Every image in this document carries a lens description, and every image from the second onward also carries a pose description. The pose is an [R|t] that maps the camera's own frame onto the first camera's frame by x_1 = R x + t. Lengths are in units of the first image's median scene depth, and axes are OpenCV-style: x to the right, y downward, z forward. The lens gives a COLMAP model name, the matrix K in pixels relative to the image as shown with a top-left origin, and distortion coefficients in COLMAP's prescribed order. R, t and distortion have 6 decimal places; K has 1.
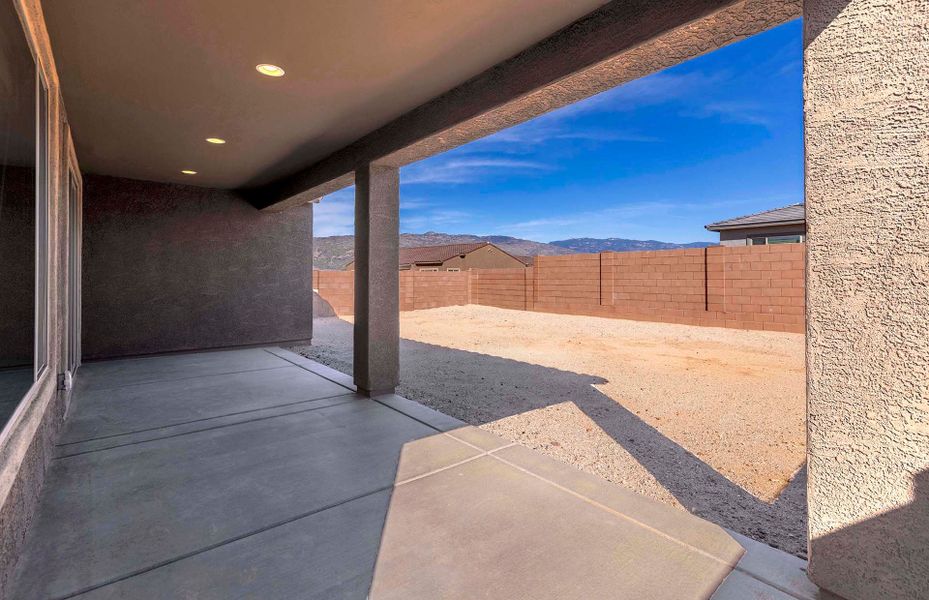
lens RADIAL K [[433.2, 0, 468.3], [0, 433.2, 272.4], [0, 0, 1]] dist [-0.001120, -0.000102]
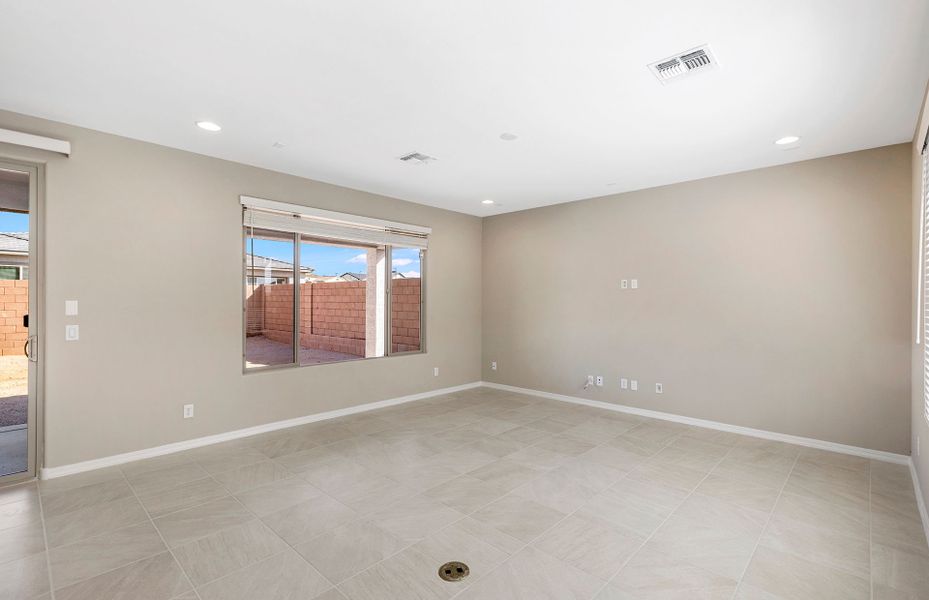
lens RADIAL K [[427.2, 0, 461.3], [0, 427.2, 300.7], [0, 0, 1]] dist [0.005510, 0.000477]
pose [[-0.117226, 0.004531, 0.993095, -0.575980], [-0.011162, 0.999920, -0.005880, -0.011296], [-0.993043, -0.011774, -0.117166, 0.082642]]
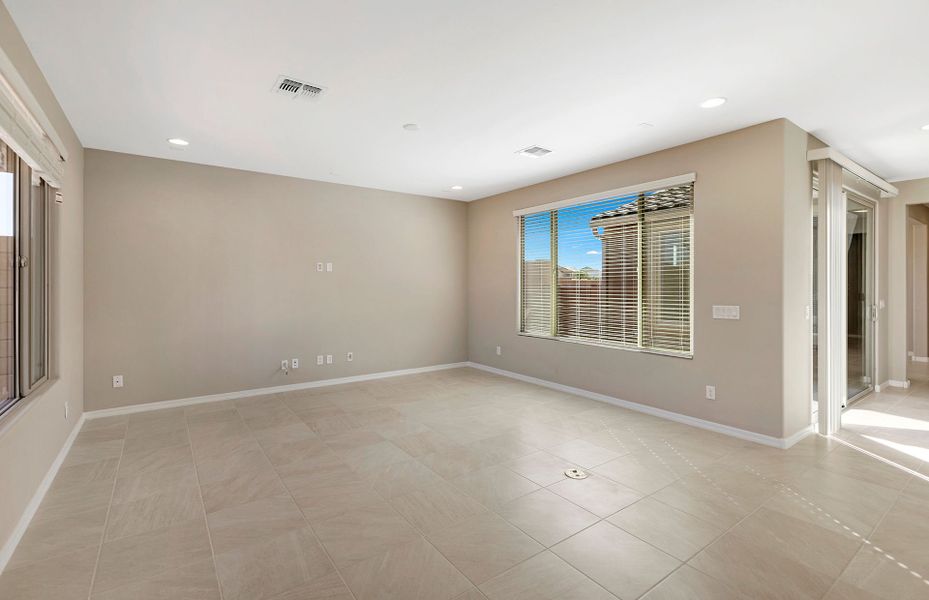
lens RADIAL K [[422.7, 0, 466.8], [0, 422.7, 283.8], [0, 0, 1]] dist [-0.002571, -0.000719]
pose [[-0.997660, 0.003090, 0.068297, -0.360728], [0.002518, 0.999961, -0.008469, -0.009983], [-0.068321, -0.008277, -0.997629, 0.307402]]
